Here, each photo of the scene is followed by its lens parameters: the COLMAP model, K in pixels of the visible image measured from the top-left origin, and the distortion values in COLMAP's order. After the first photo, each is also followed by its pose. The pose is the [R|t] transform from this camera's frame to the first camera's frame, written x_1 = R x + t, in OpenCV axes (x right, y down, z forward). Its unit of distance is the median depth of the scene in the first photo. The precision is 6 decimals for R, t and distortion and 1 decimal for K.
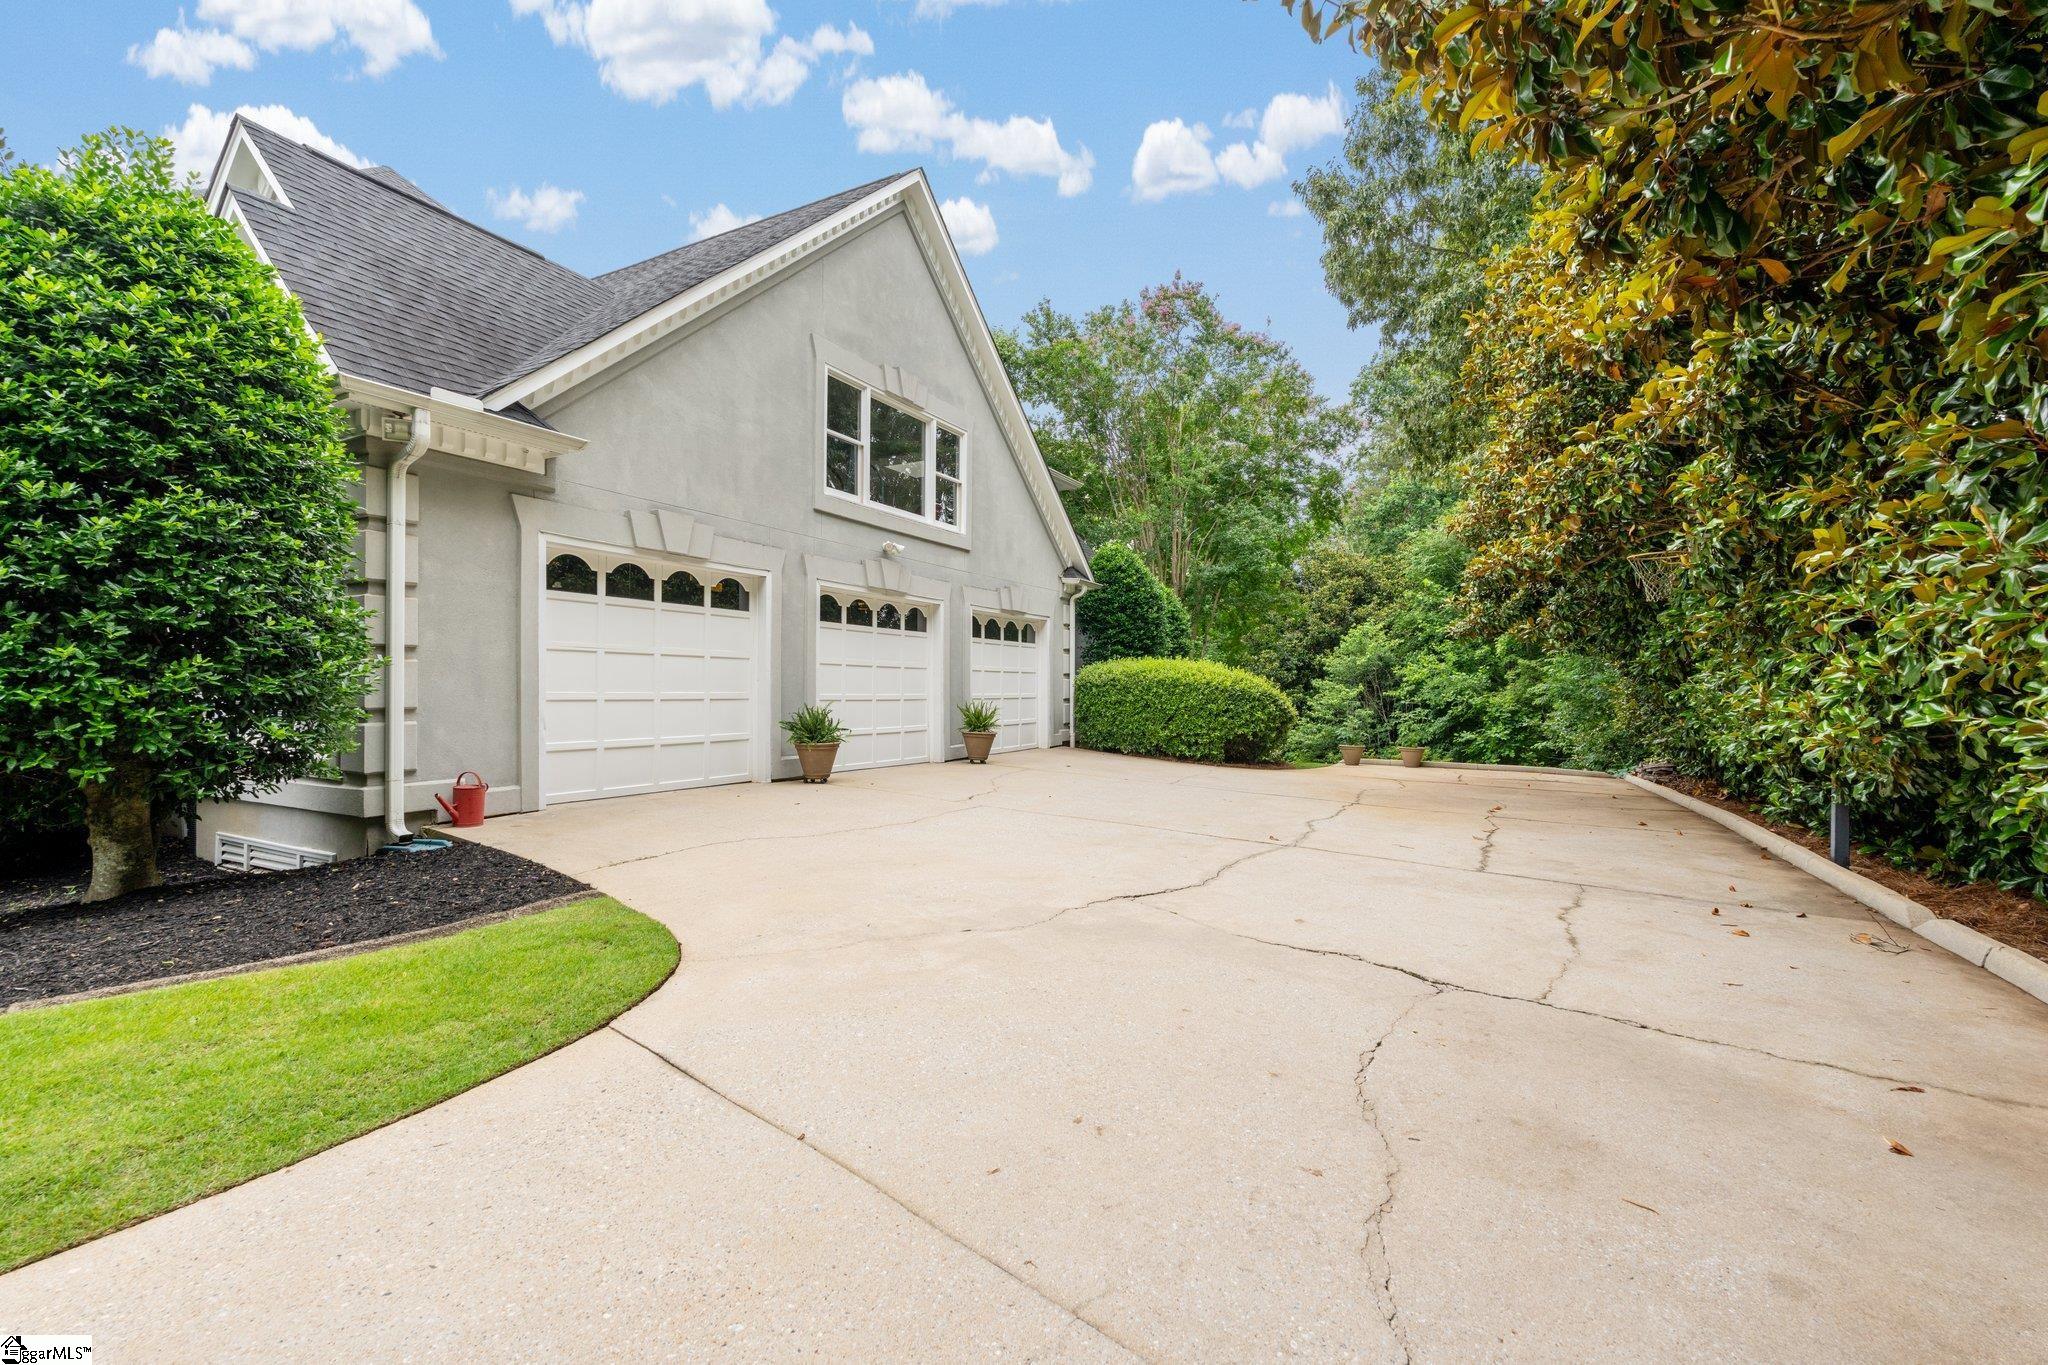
lens RADIAL K [[880.3, 0, 1019.5], [0, 880.3, 689.5], [0, 0, 1]] dist [-0.003297, -0.000263]
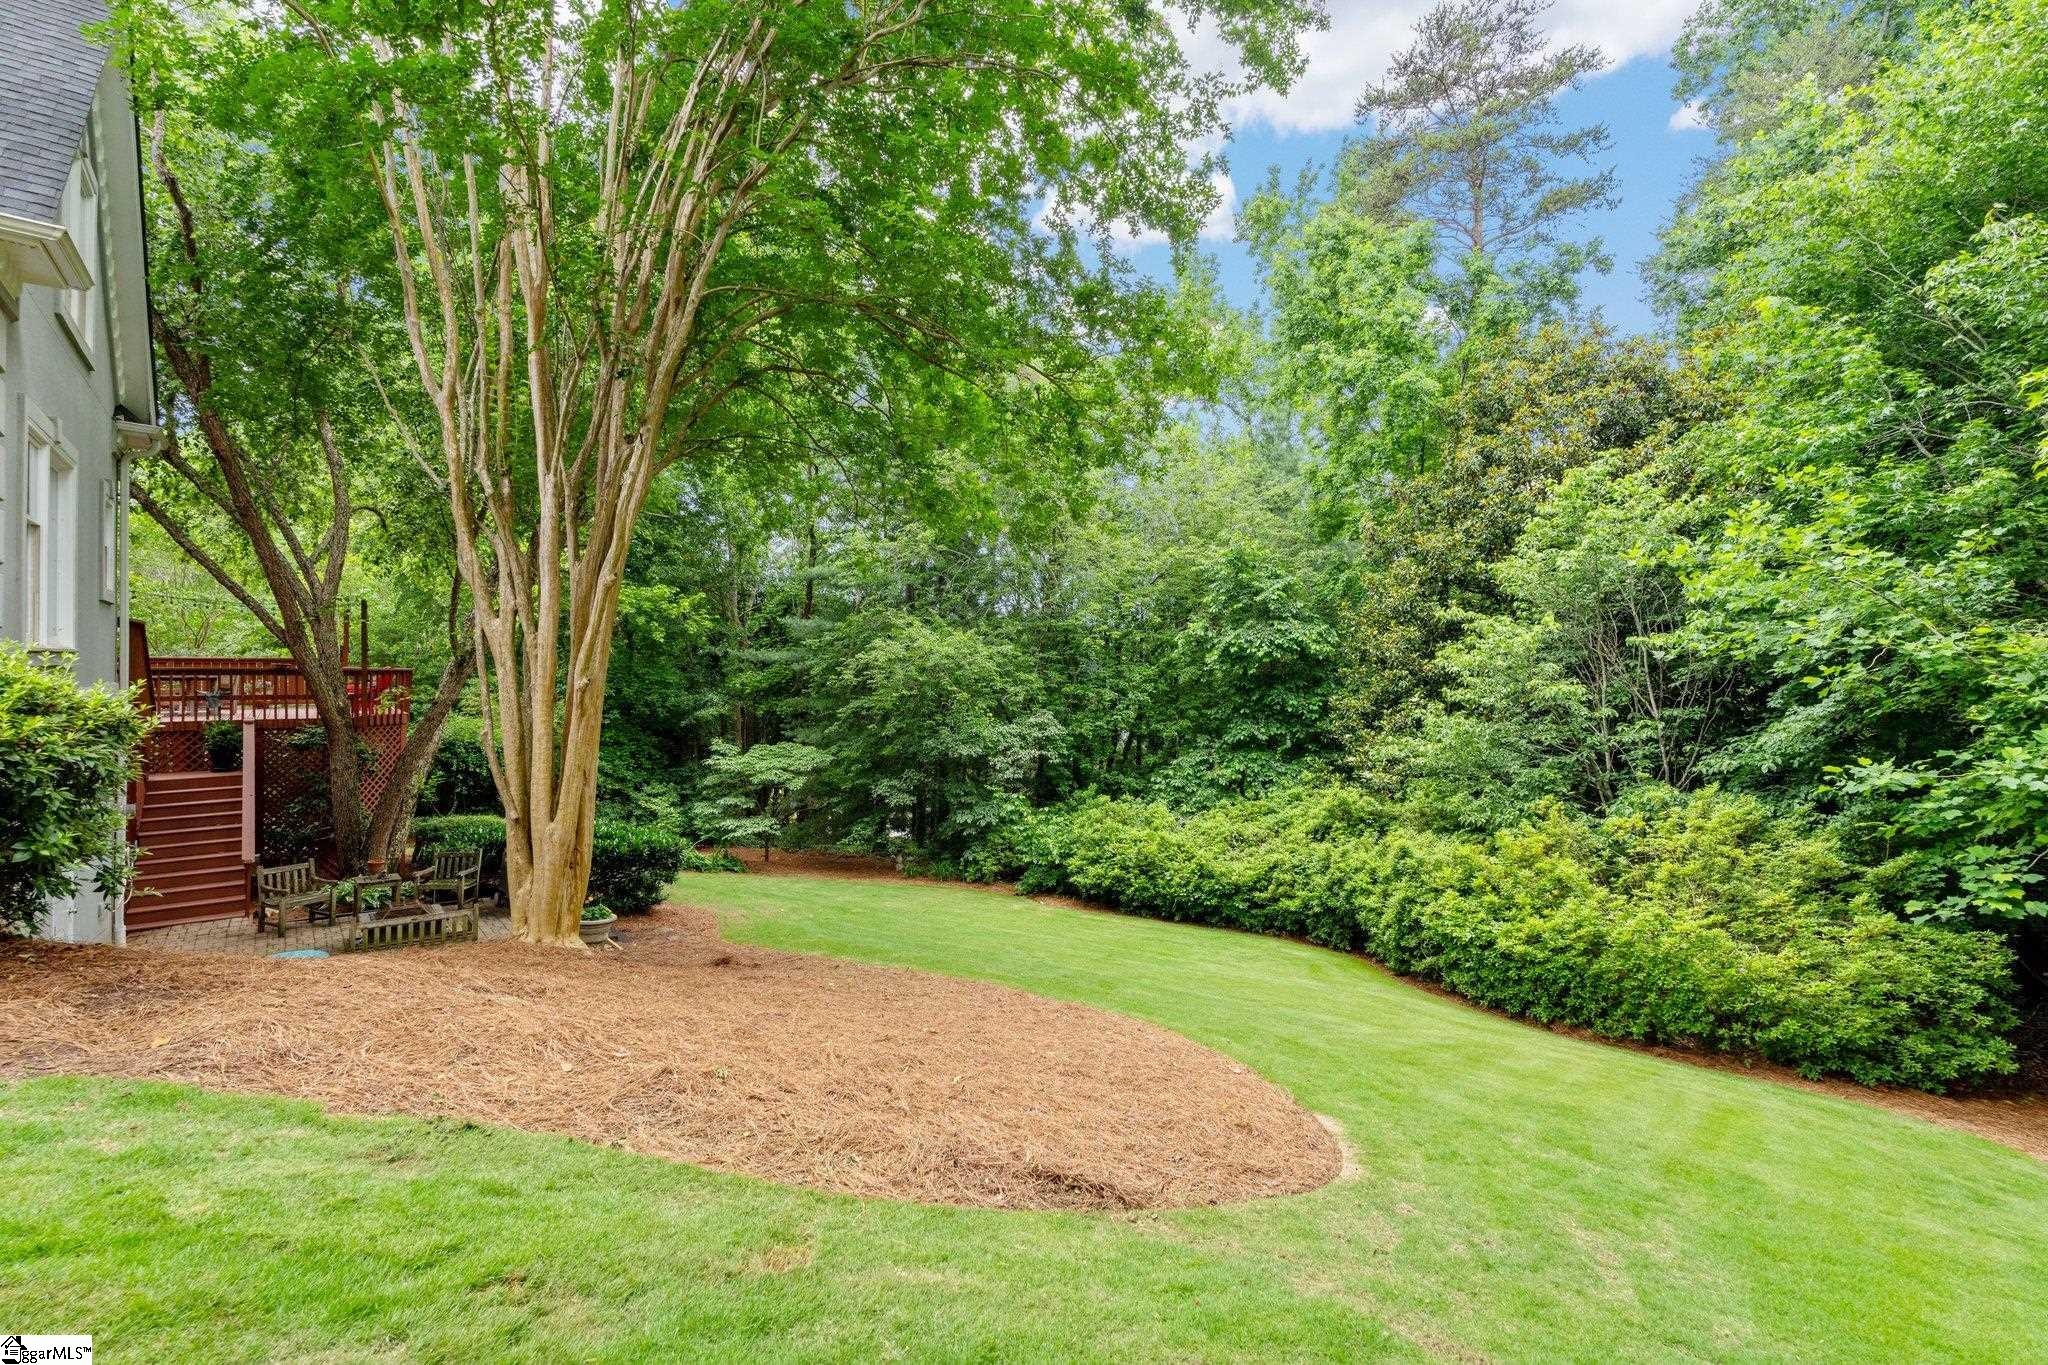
lens RADIAL K [[880.3, 0, 1031.5], [0, 880.3, 680.2], [0, 0, 1]] dist [-0.003297, -0.000263]
pose [[0.930450, 0.000773, -0.366417, 0.345944], [0.002636, 0.999958, 0.008802, 0.019555], [0.366409, -0.009156, 0.930409, 0.621669]]
